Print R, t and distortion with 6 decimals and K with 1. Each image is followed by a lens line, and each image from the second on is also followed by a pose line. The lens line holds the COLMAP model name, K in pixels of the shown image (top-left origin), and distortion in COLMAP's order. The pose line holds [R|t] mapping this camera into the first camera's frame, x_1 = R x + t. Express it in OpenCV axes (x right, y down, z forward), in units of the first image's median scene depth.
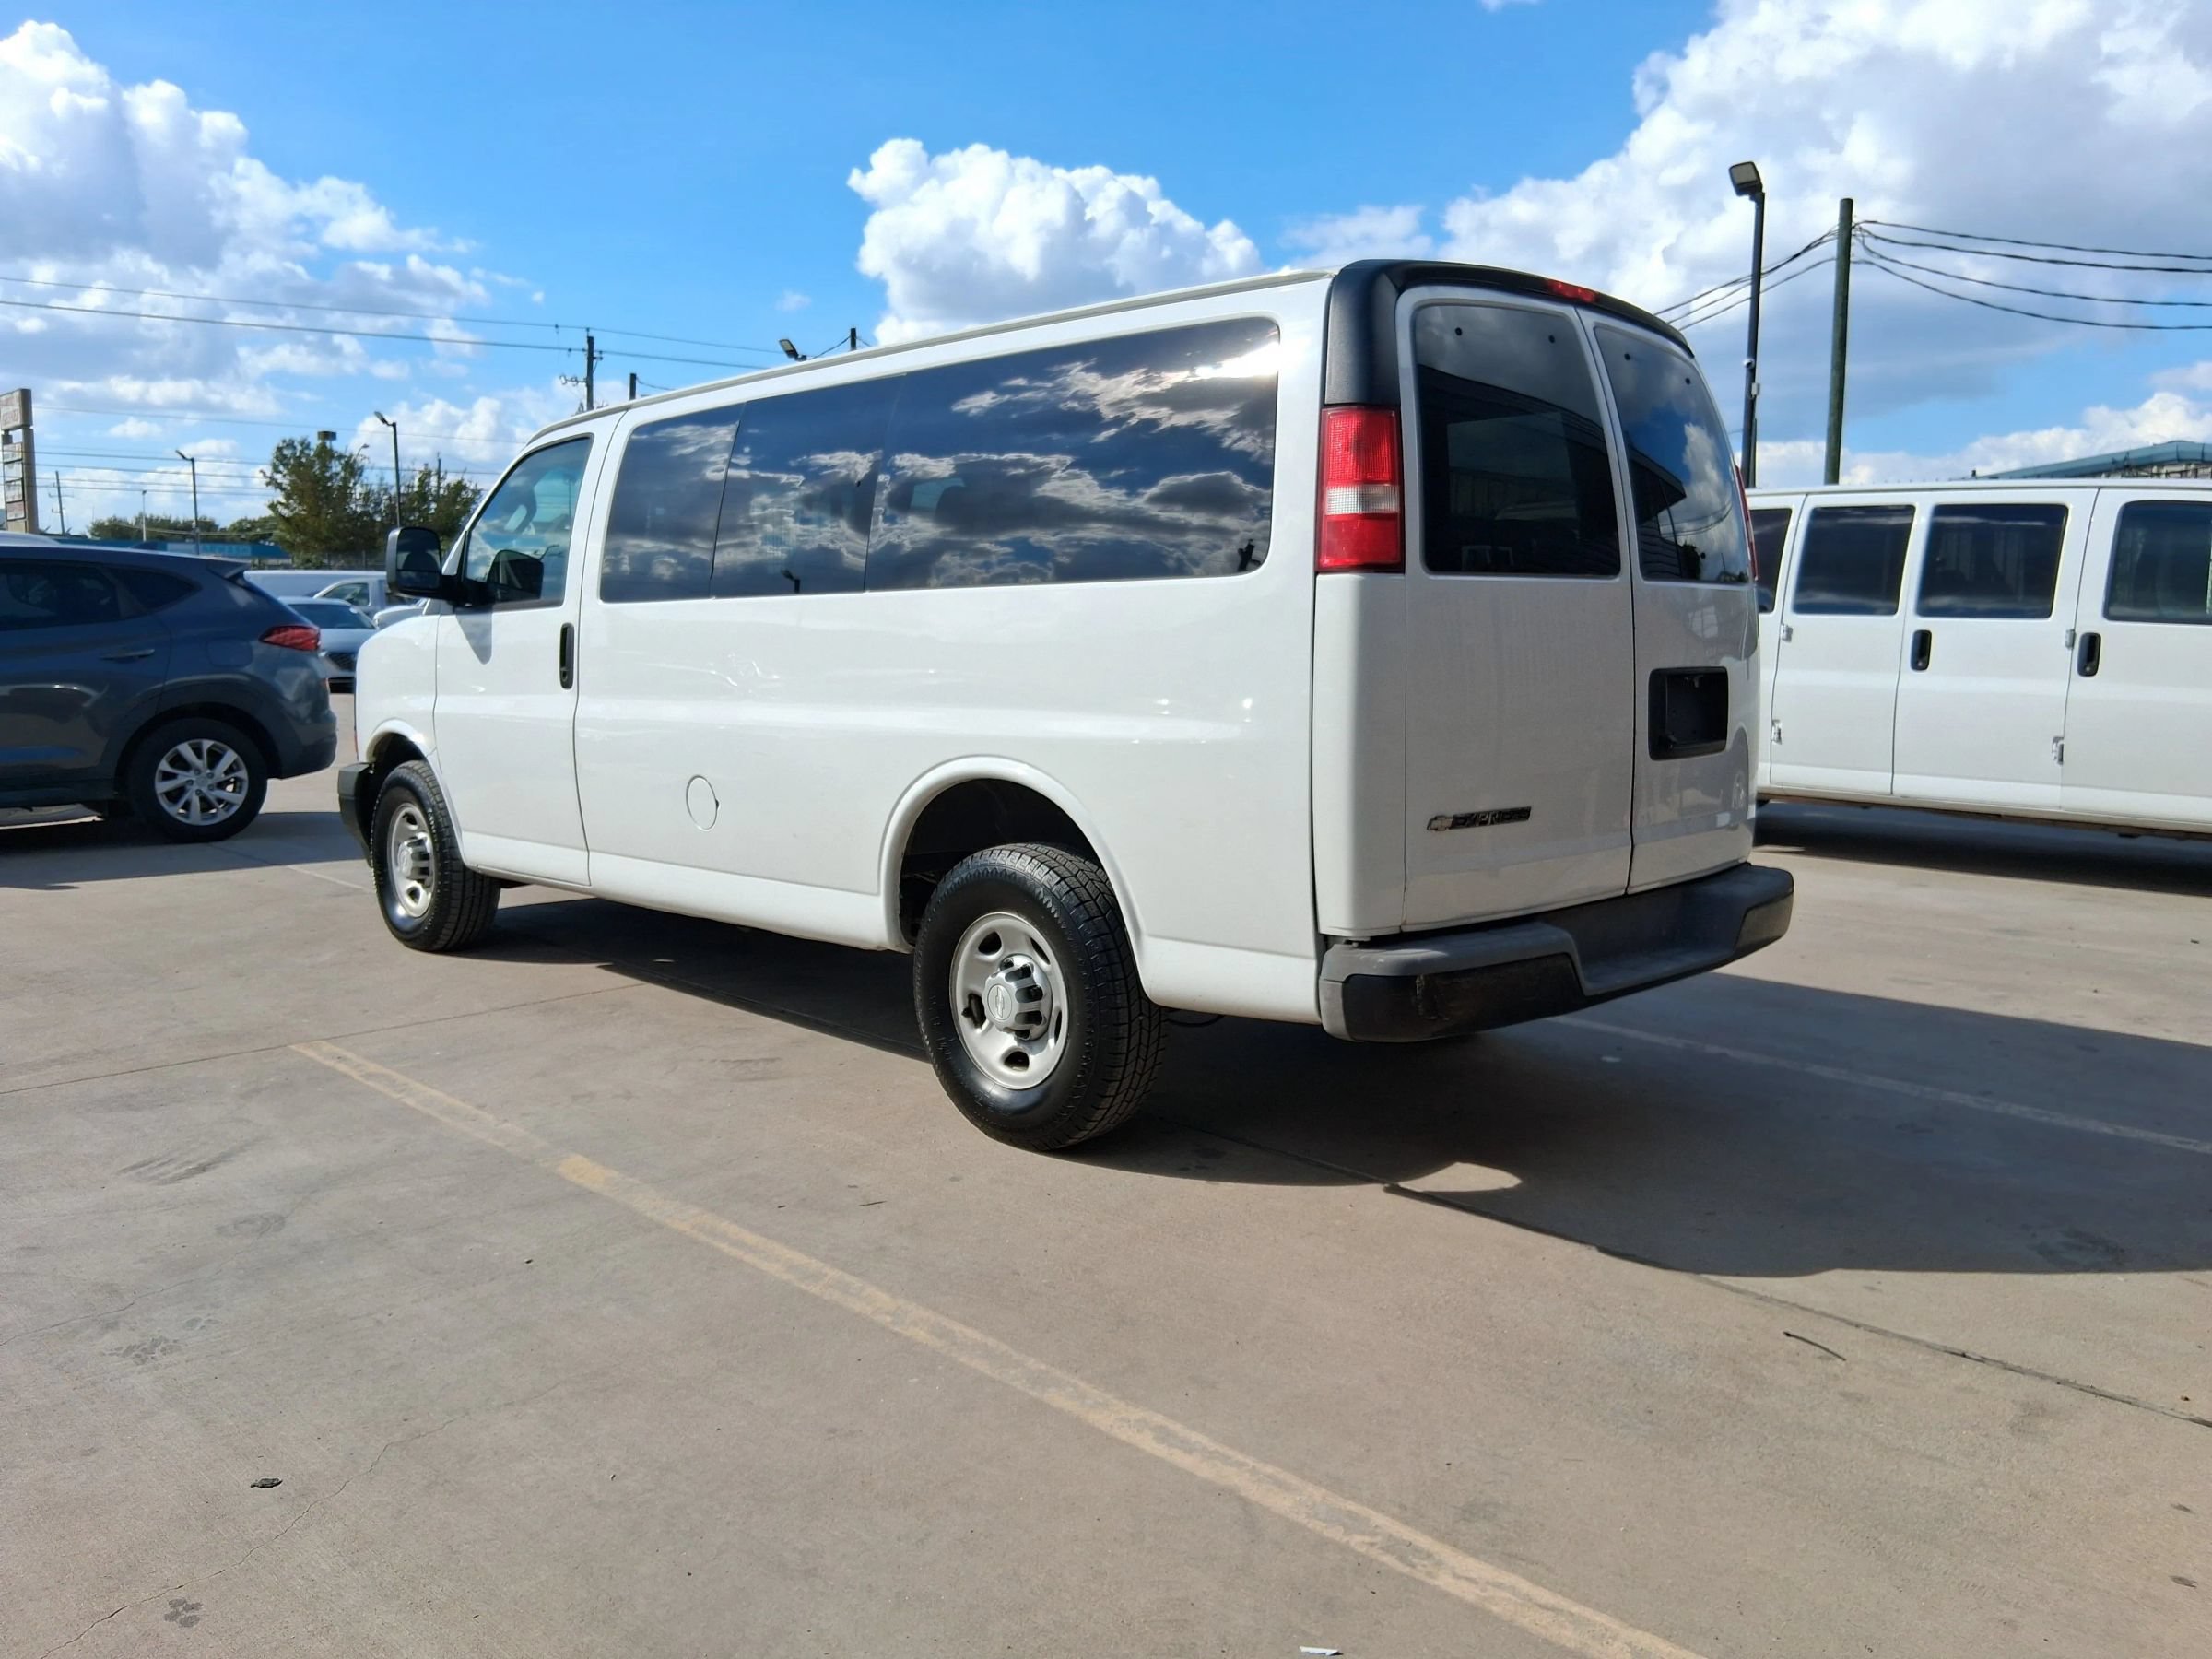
lens RADIAL K [[1680.9, 0, 1113.8], [0, 1680.9, 829.2], [0, 0, 1]] dist [0.063242, -0.110389]
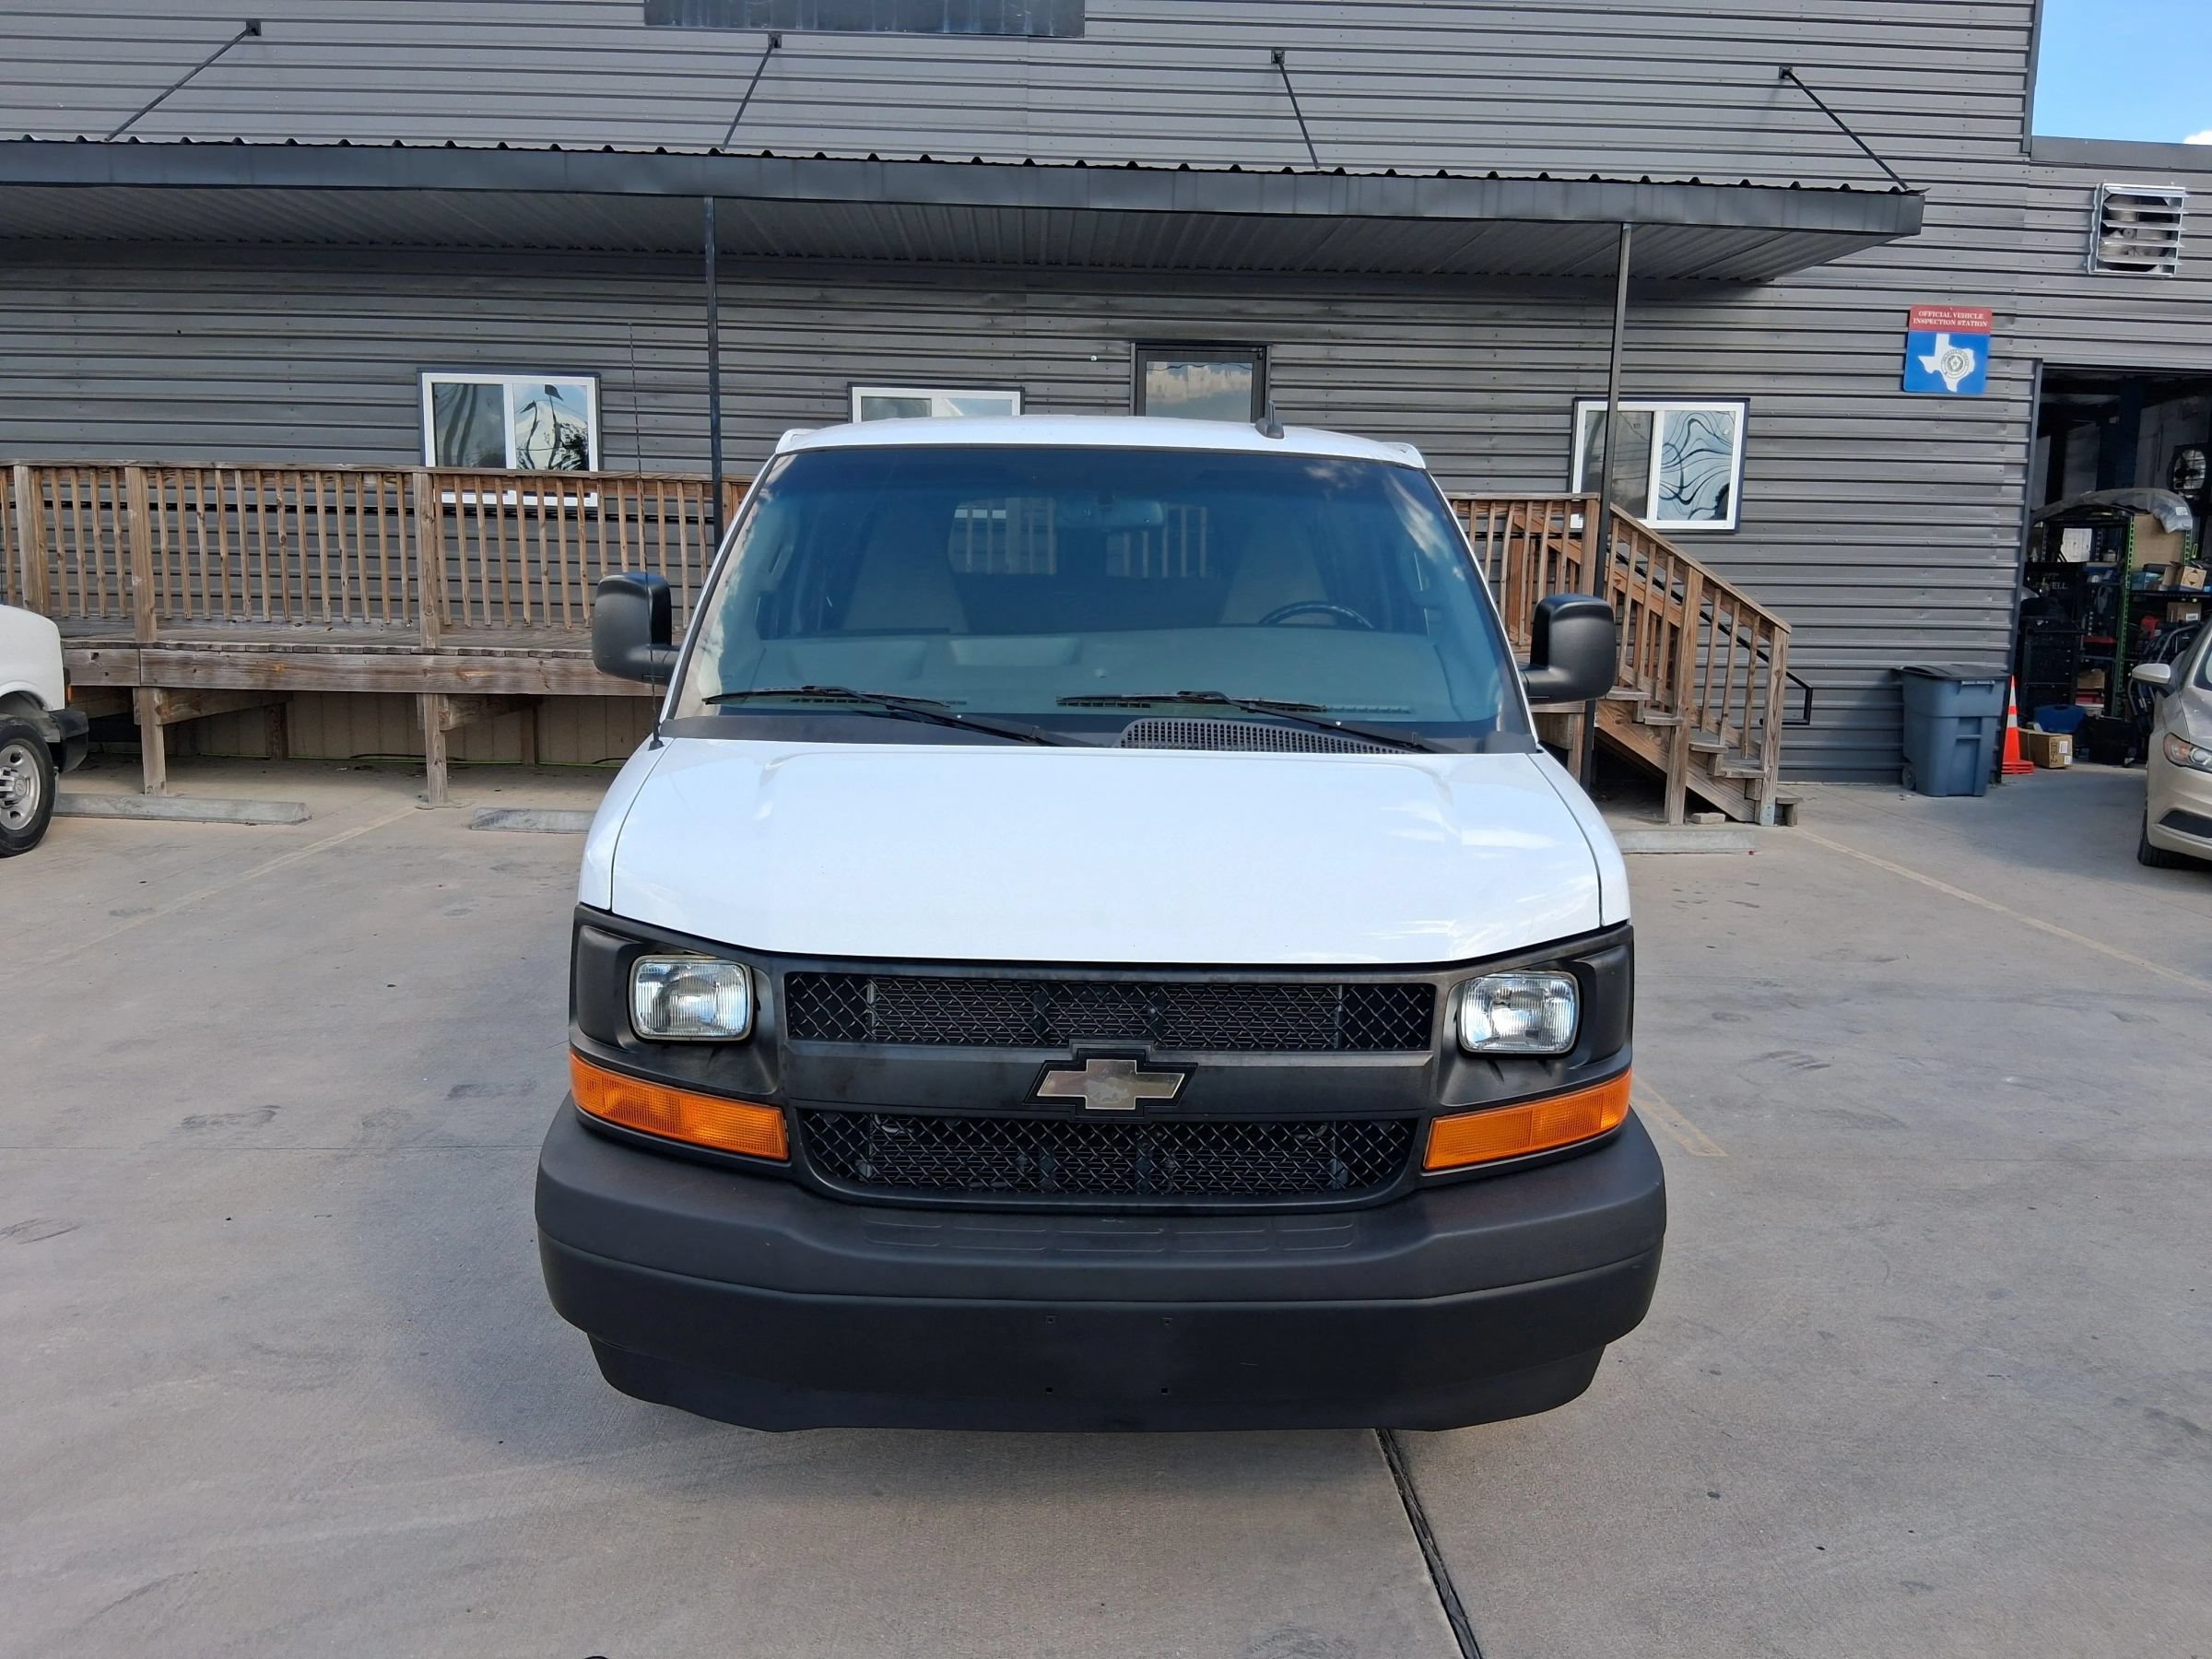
lens RADIAL K [[1680.9, 0, 1110.1], [0, 1680.9, 814.6], [0, 0, 1]] dist [0.063242, -0.110389]
pose [[-0.723629, -0.127901, 0.678234, -1.113880], [0.057125, 0.968209, 0.243532, -0.401457], [-0.687821, 0.214971, -0.693318, 2.416265]]
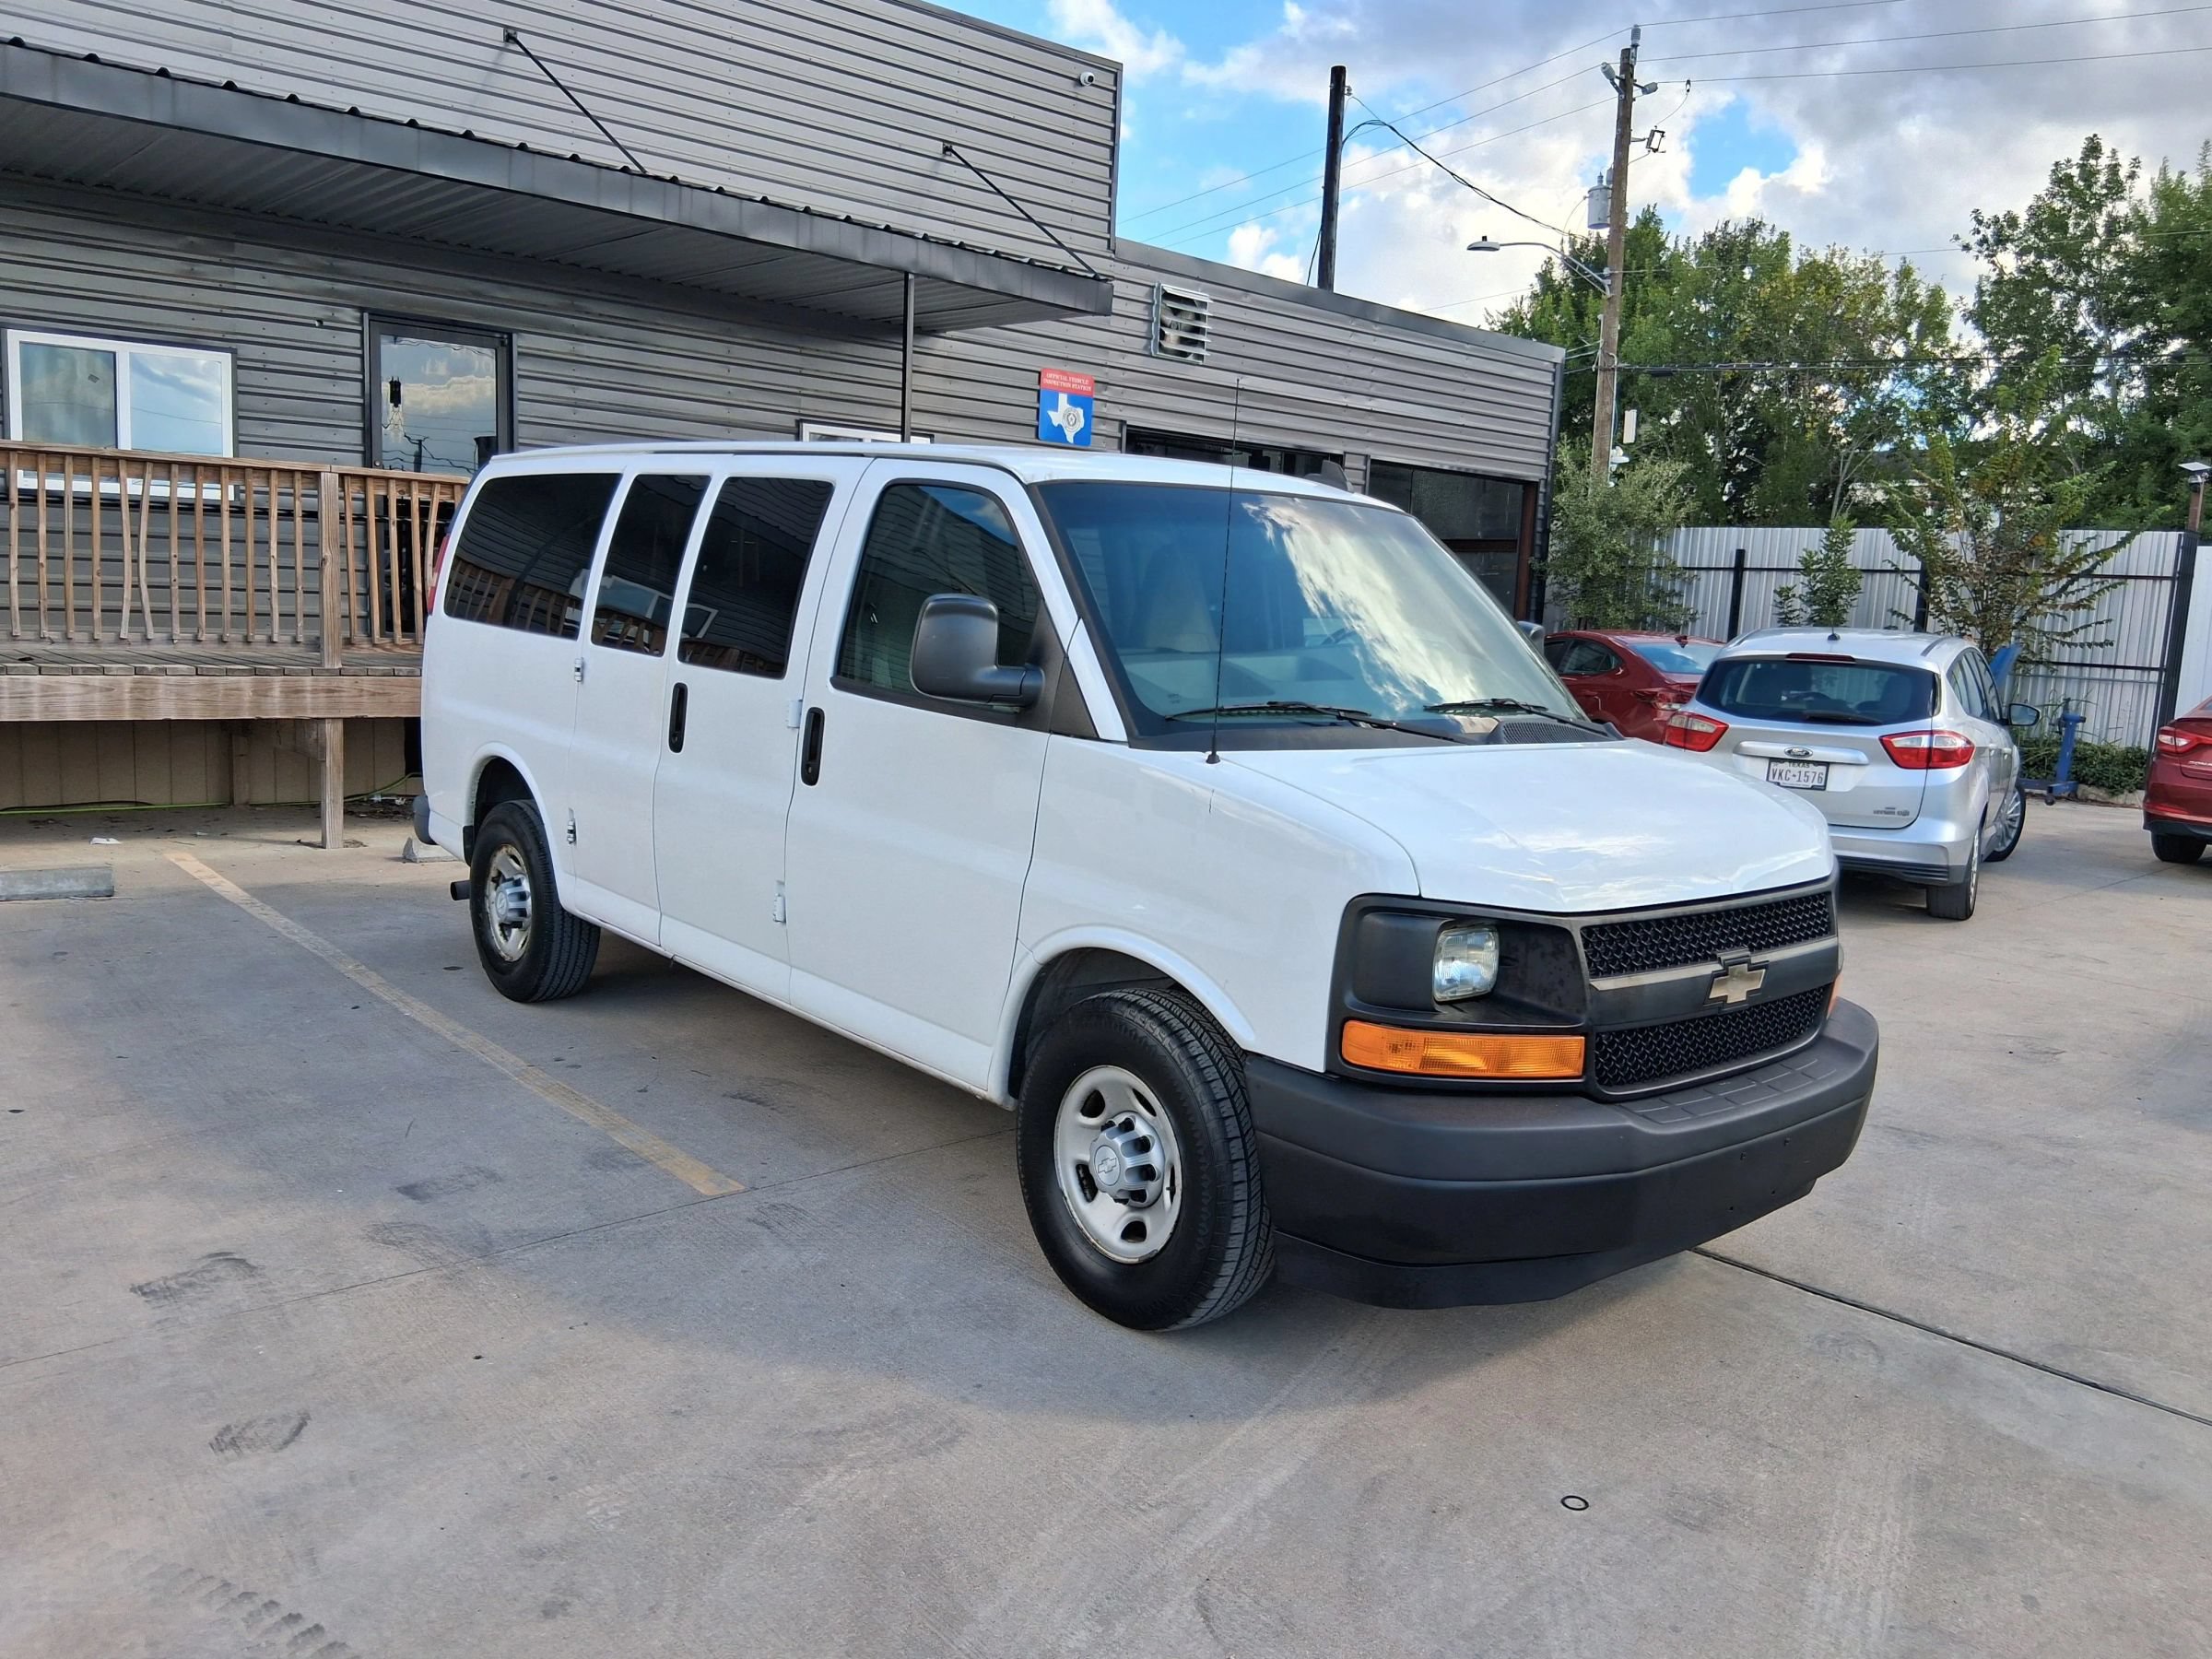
lens RADIAL K [[1680.9, 0, 1116.0], [0, 1680.9, 825.4], [0, 0, 1]] dist [0.063242, -0.110389]
pose [[-0.996114, -0.067038, 0.057129, -0.384966], [-0.050467, 0.965993, 0.253597, -0.438617], [-0.072187, 0.249728, -0.965621, 2.878258]]
